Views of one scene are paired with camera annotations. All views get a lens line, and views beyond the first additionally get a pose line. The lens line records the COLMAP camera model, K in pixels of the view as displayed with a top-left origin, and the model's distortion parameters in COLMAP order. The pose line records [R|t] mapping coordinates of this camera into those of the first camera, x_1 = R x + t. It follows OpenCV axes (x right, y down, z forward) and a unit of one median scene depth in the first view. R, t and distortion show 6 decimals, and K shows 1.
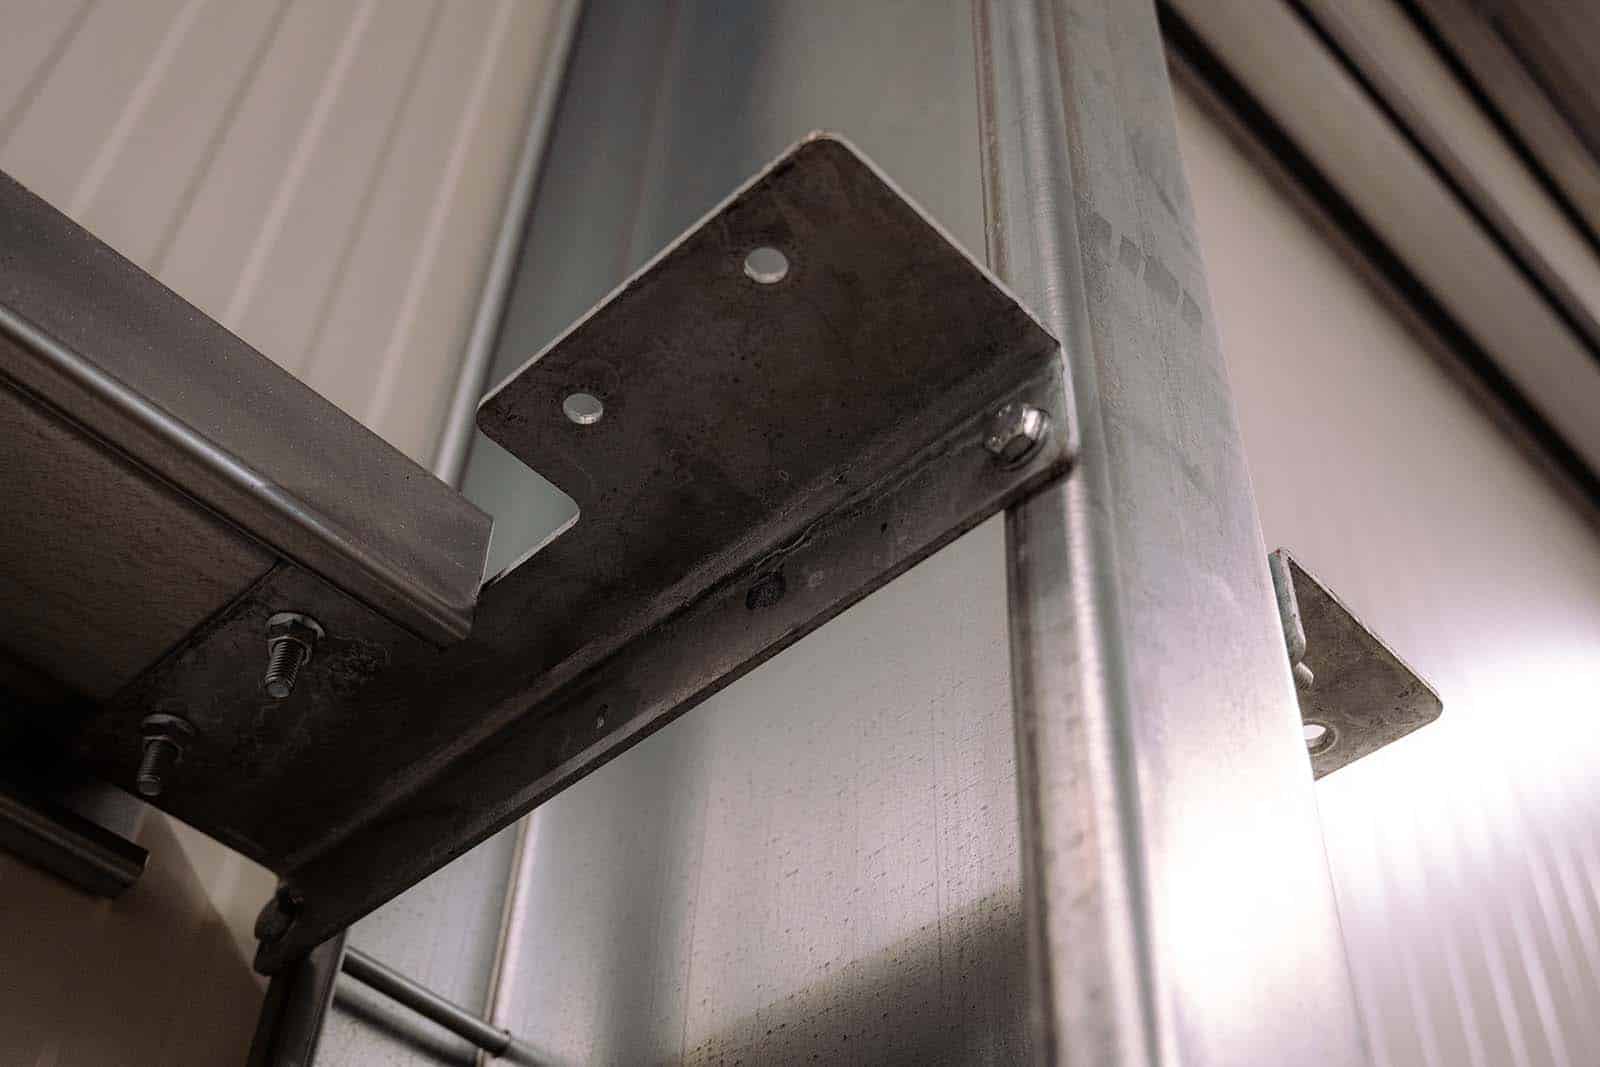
lens RADIAL K [[1904.8, 0, 800.0], [0, 1904.8, 533.5], [0, 0, 1]] dist [0.016292, 0.010019]
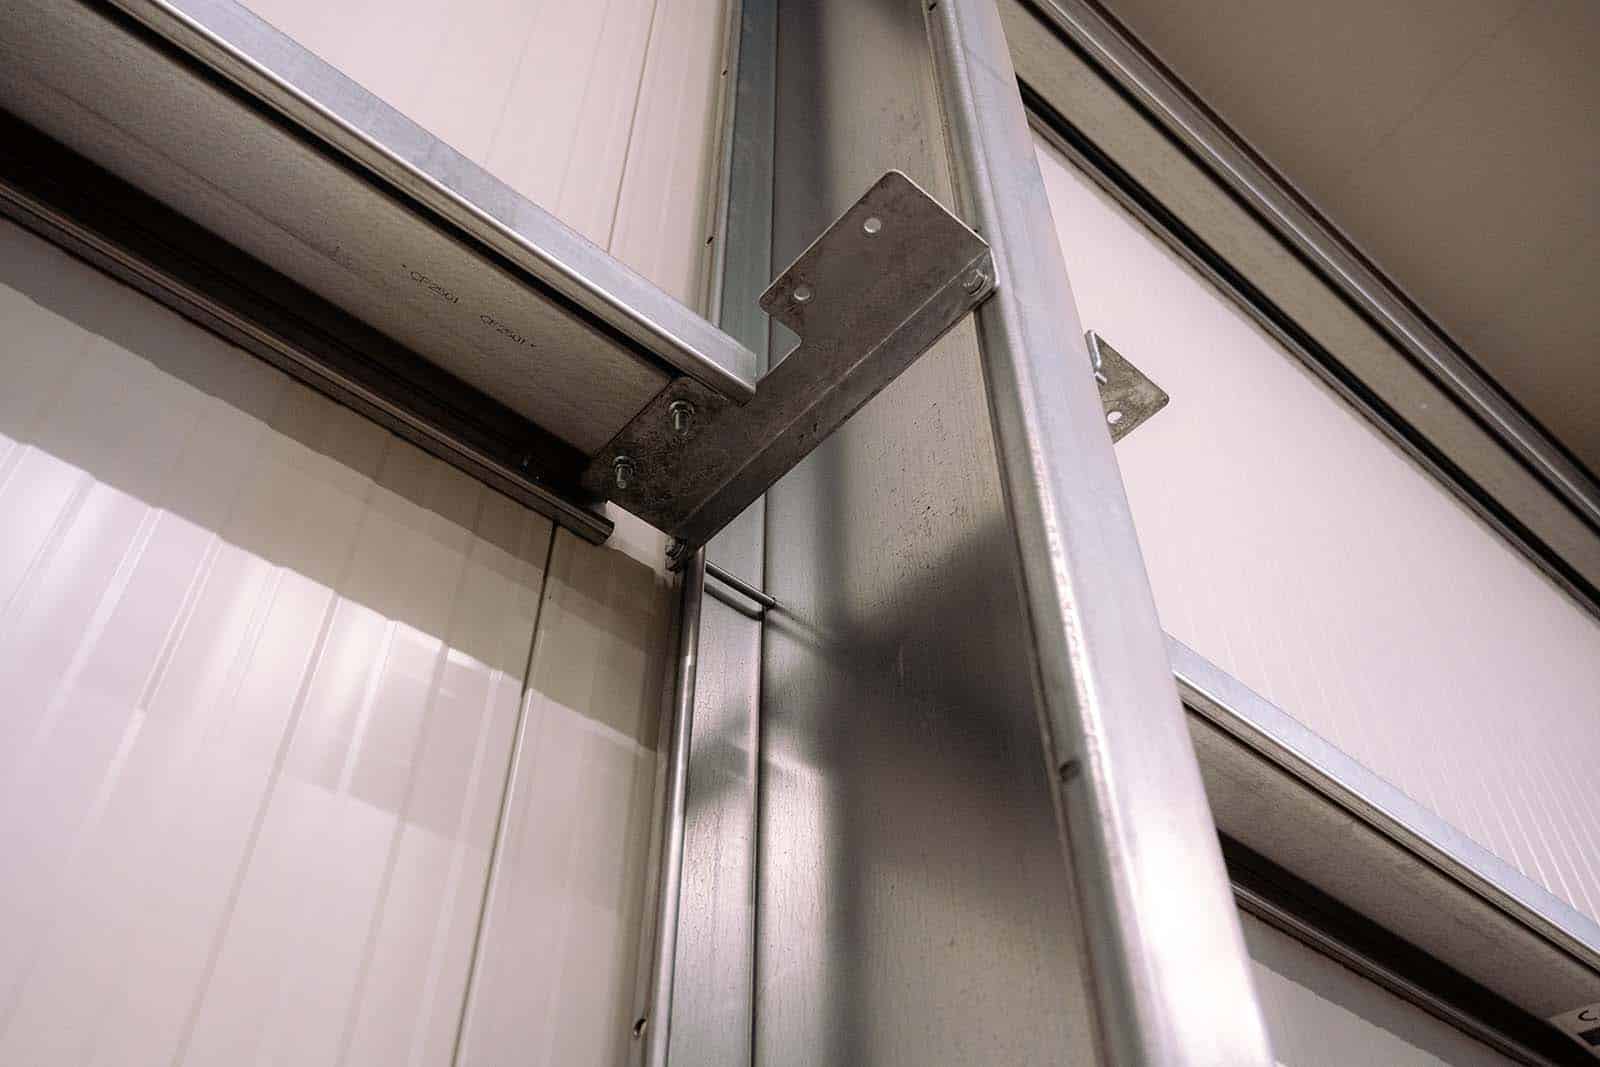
lens RADIAL K [[1341.8, 0, 800.0], [0, 1341.8, 533.5], [0, 0, 1]] dist [-0.000606, -0.000133]
pose [[0.995320, -0.093456, -0.024560, -0.091284], [0.093894, 0.995431, 0.017327, 0.195977], [0.022829, -0.019552, 0.999548, -0.689412]]
